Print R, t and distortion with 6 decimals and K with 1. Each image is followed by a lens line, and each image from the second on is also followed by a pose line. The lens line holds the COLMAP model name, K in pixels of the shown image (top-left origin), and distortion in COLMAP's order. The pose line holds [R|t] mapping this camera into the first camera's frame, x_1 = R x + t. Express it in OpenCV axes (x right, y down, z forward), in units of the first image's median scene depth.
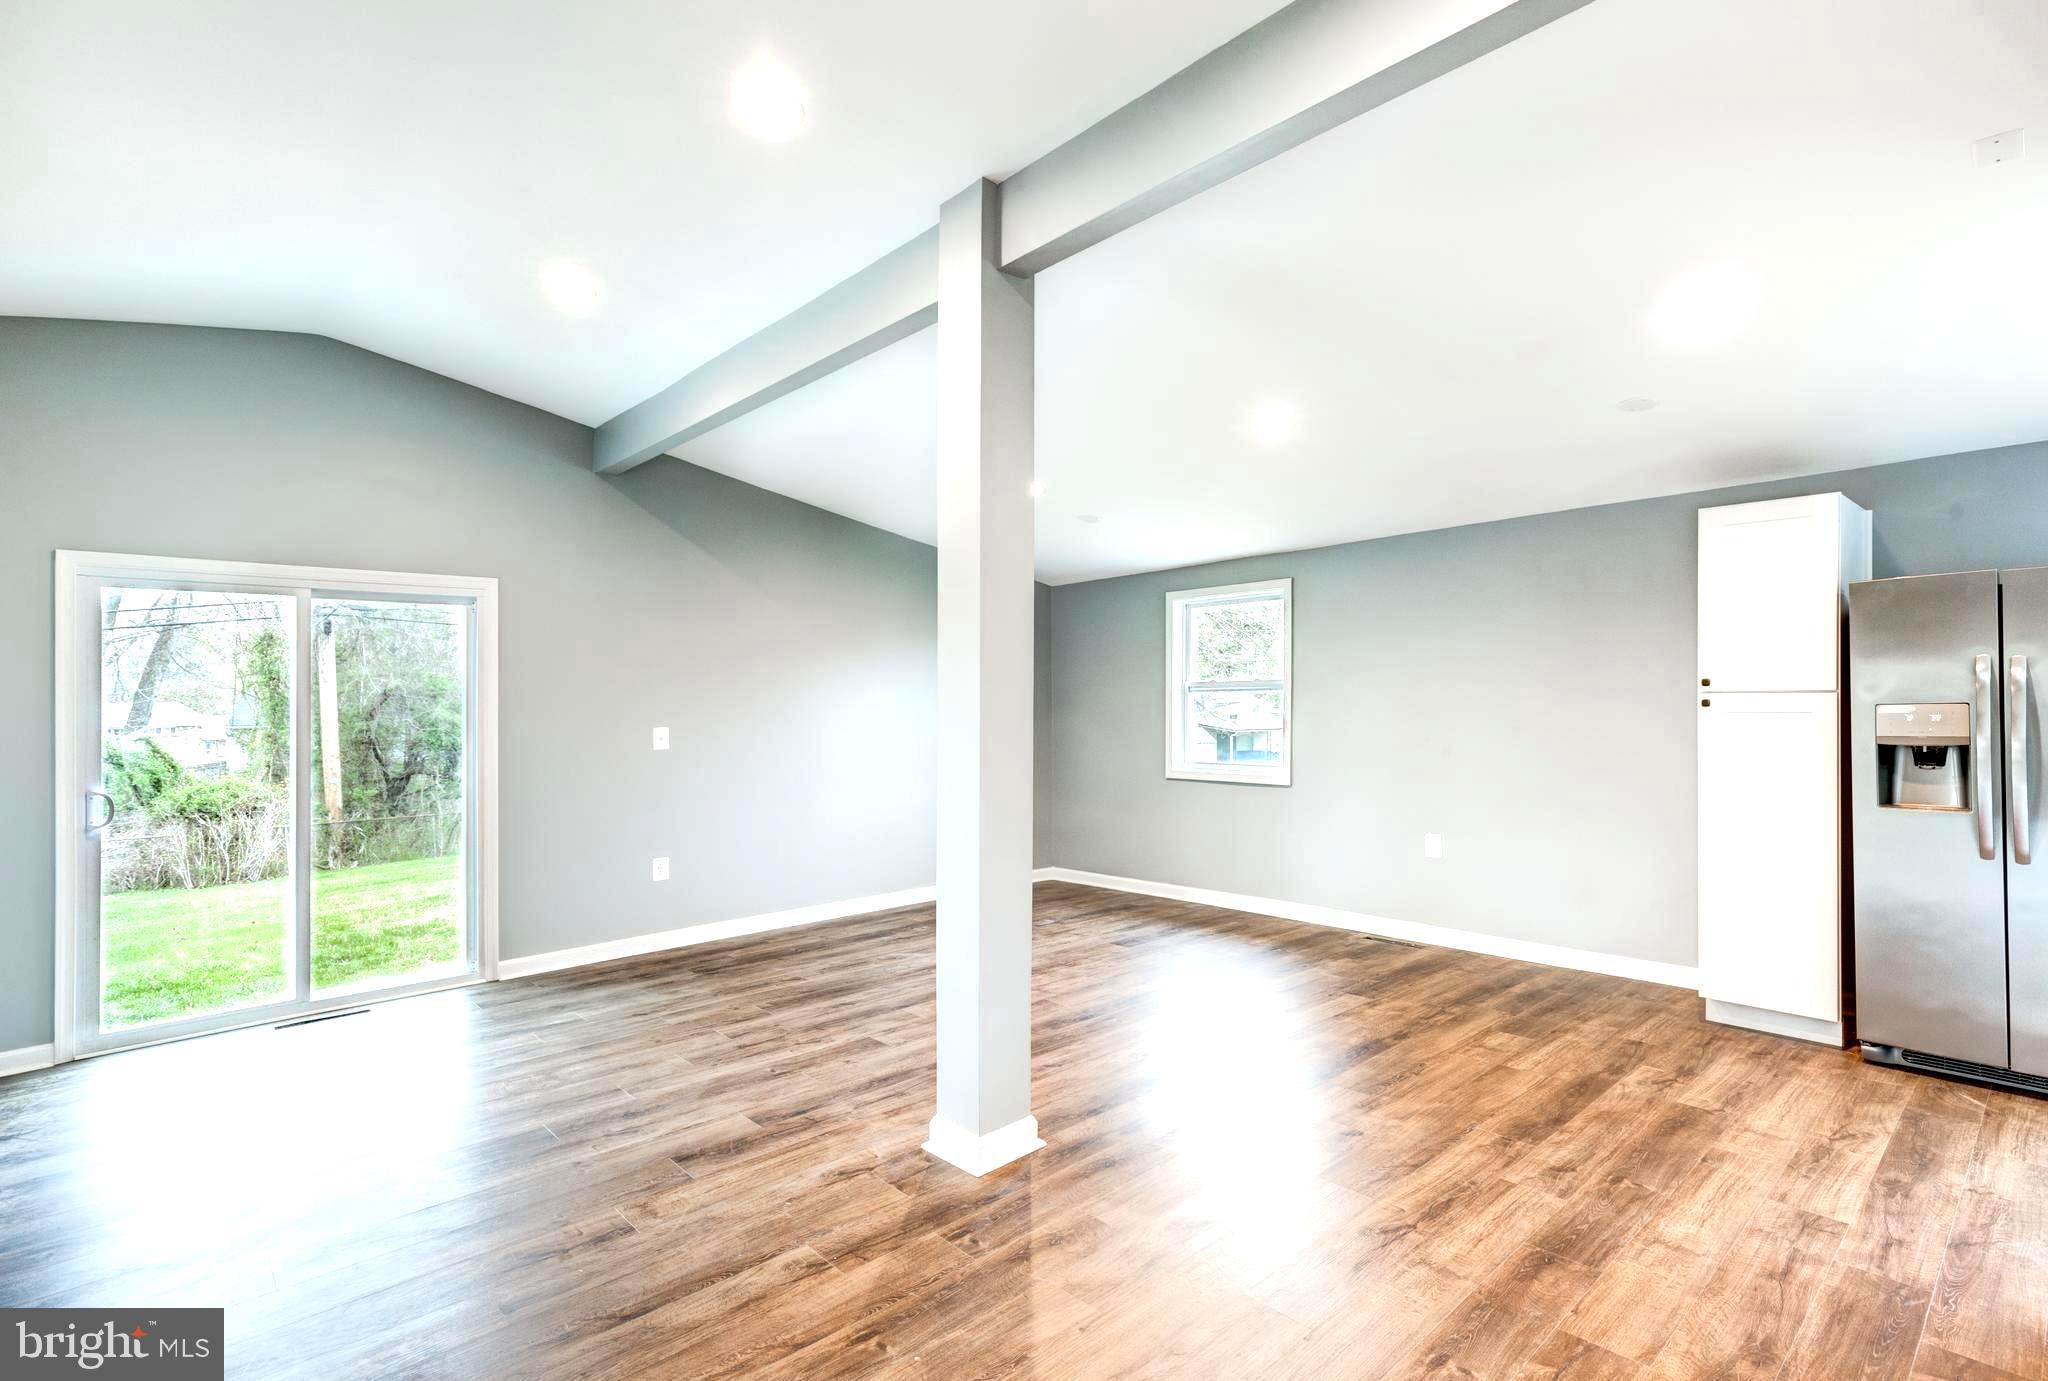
lens RADIAL K [[1001.0, 0, 1024.0], [0, 1001.0, 690.5], [0, 0, 1]] dist [0.014843, 0.000056]
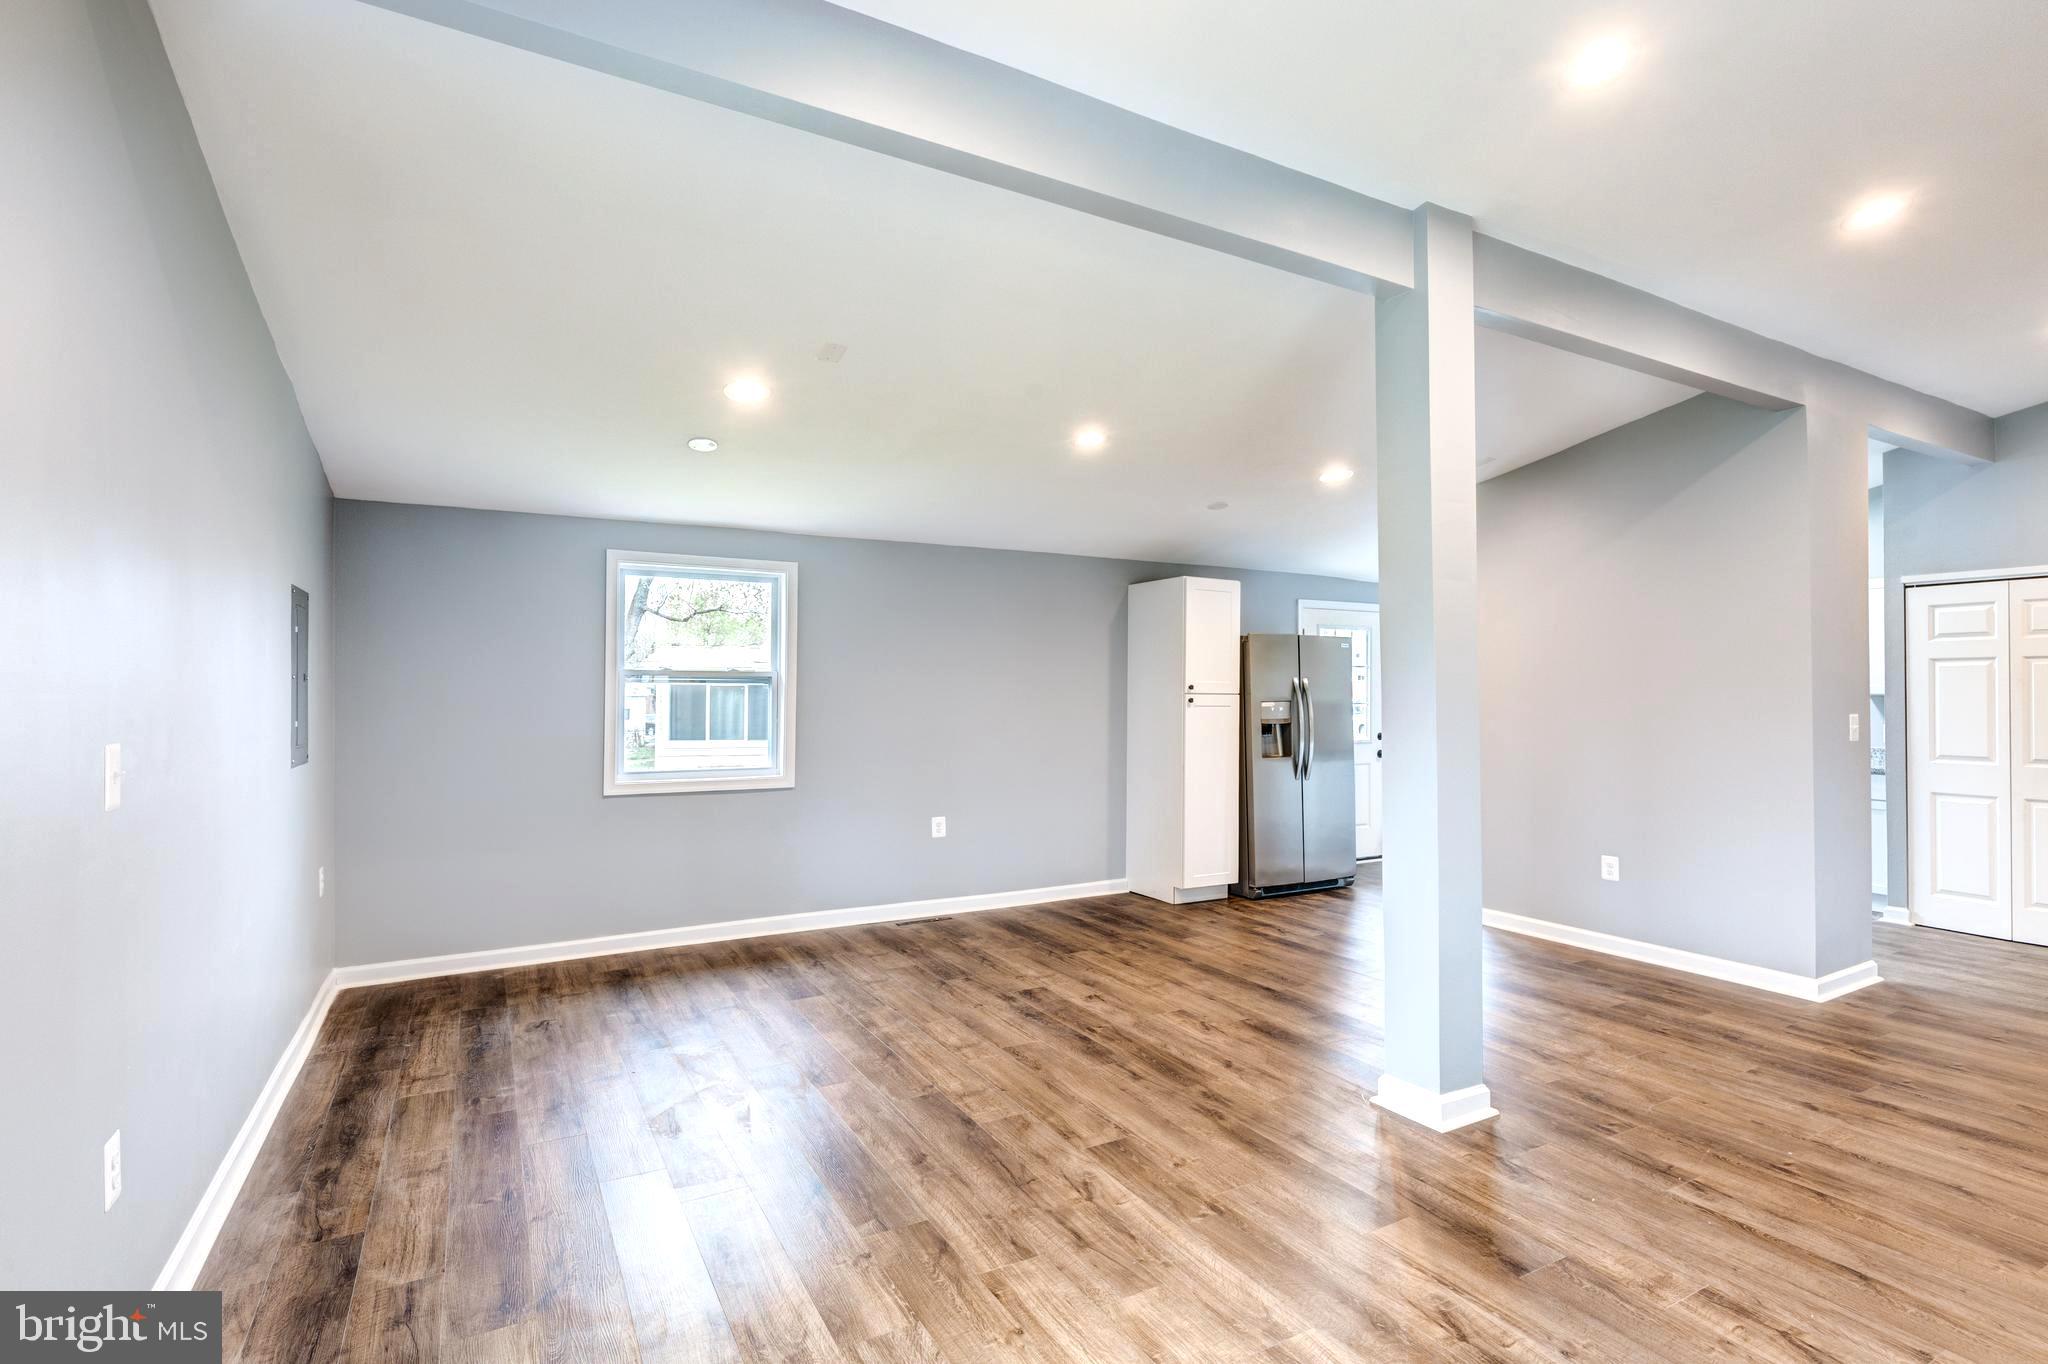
lens RADIAL K [[986.5, 0, 1024.0], [0, 986.5, 682.0], [0, 0, 1]] dist [-0.004334, -0.000172]
pose [[0.219451, 0.030910, 0.975134, -0.956805], [-0.014852, 0.999488, -0.028340, 0.033406], [-0.975511, -0.008263, 0.219797, 0.982182]]
